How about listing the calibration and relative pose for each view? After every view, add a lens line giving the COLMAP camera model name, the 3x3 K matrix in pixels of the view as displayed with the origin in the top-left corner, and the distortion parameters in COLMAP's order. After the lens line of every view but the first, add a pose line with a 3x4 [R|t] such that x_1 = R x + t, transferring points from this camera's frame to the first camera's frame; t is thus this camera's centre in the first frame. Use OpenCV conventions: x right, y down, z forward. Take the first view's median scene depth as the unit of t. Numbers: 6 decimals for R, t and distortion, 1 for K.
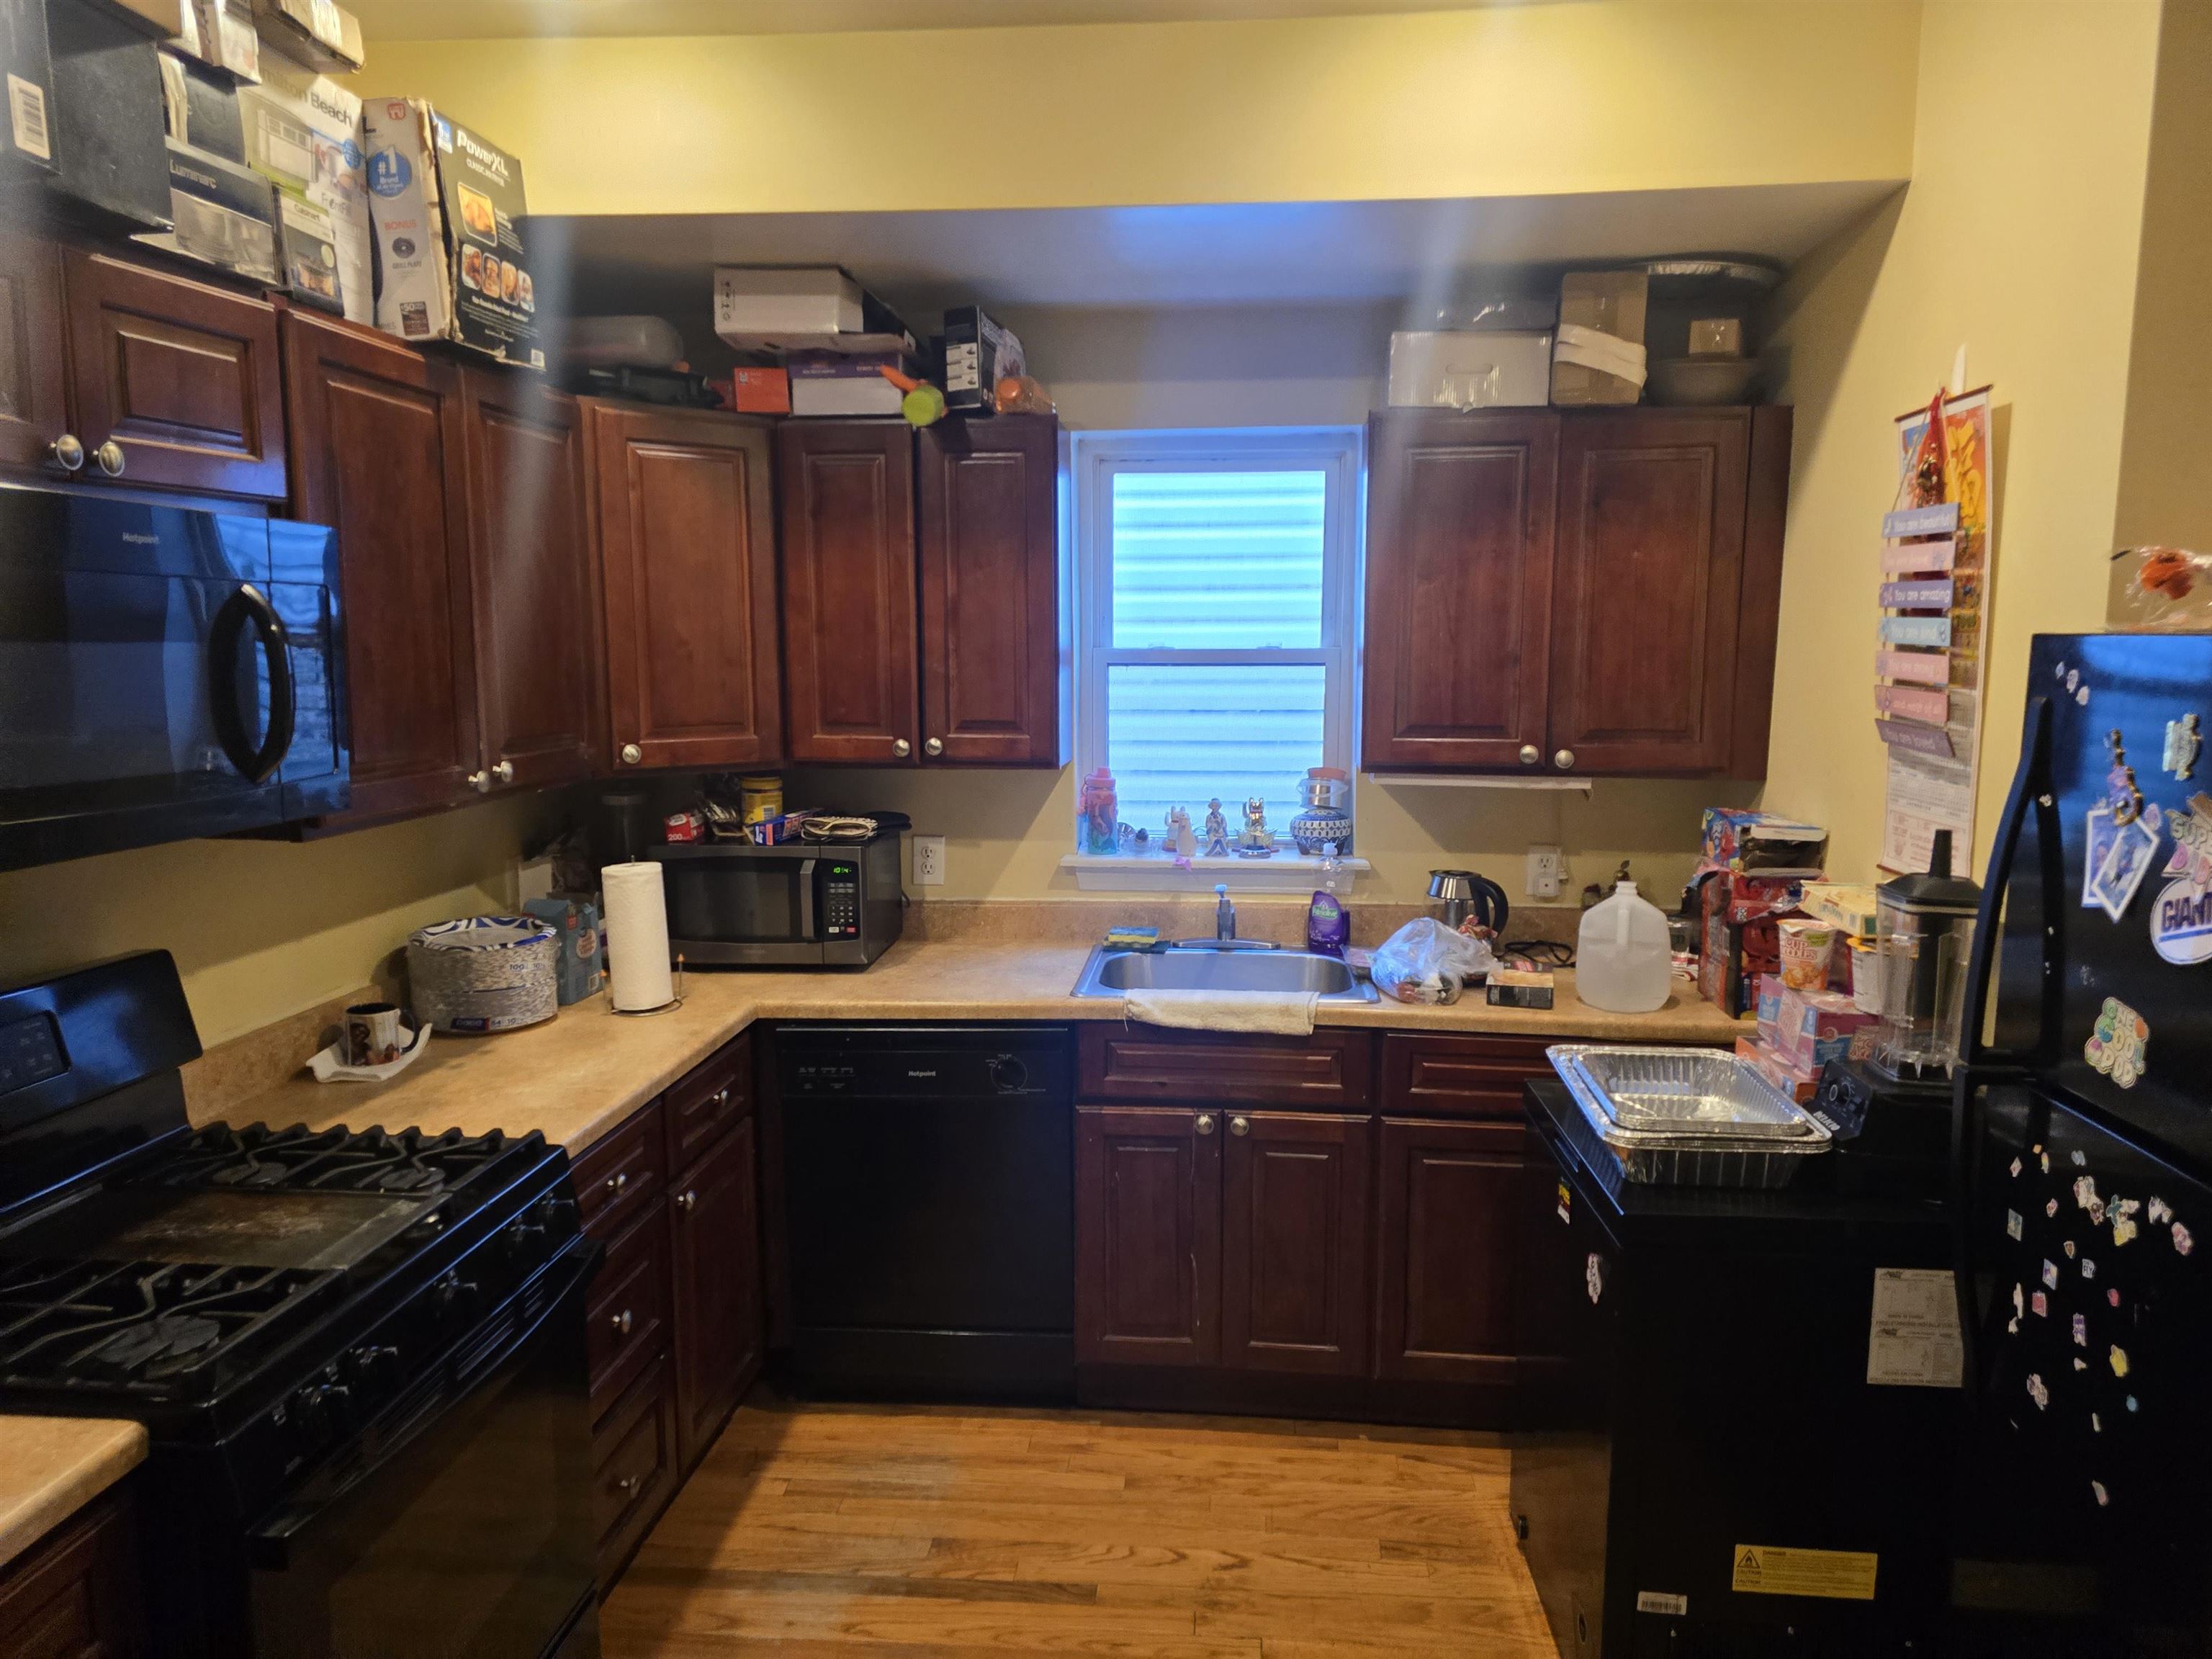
lens RADIAL K [[1485.8, 0, 1140.0], [0, 1485.8, 835.1], [0, 0, 1]] dist [0.060170, -0.054083]
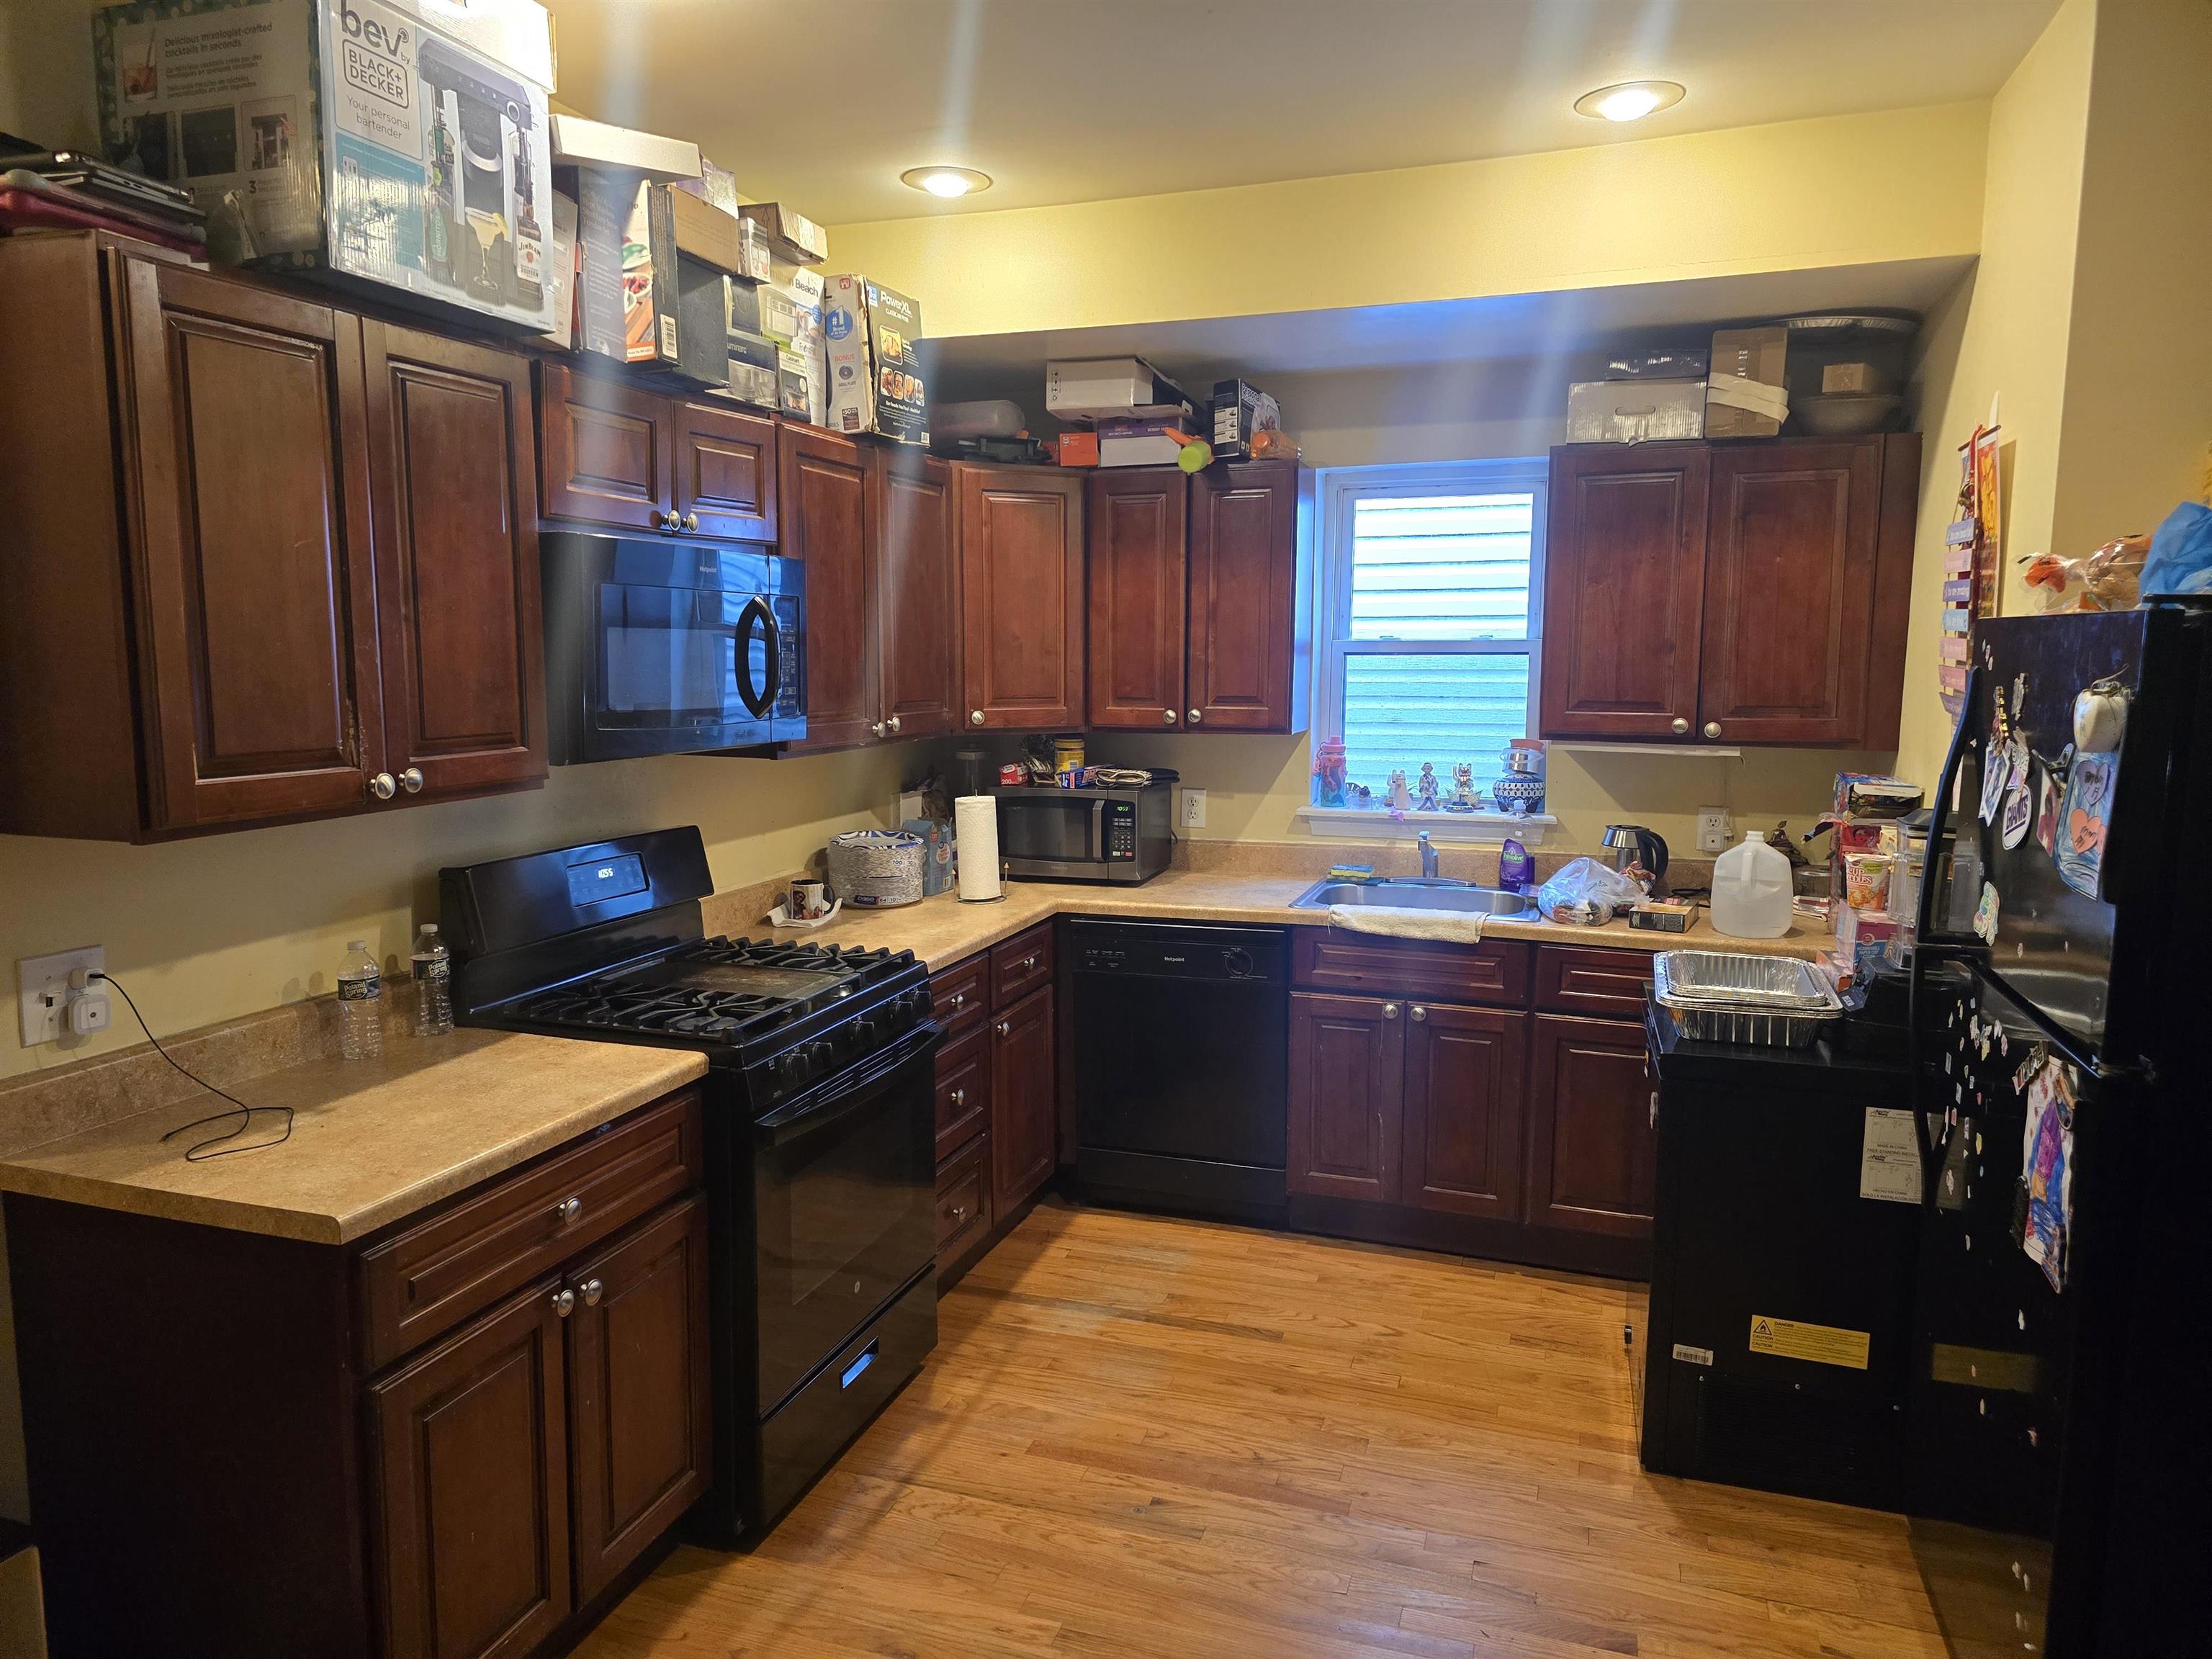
lens RADIAL K [[1485.8, 0, 1091.0], [0, 1485.8, 826.4], [0, 0, 1]] dist [0.060170, -0.054083]
pose [[0.966706, 0.030088, -0.254114, 0.116004], [-0.032912, 0.999435, -0.006869, 0.053759], [0.253764, 0.015003, 0.967150, -0.306967]]
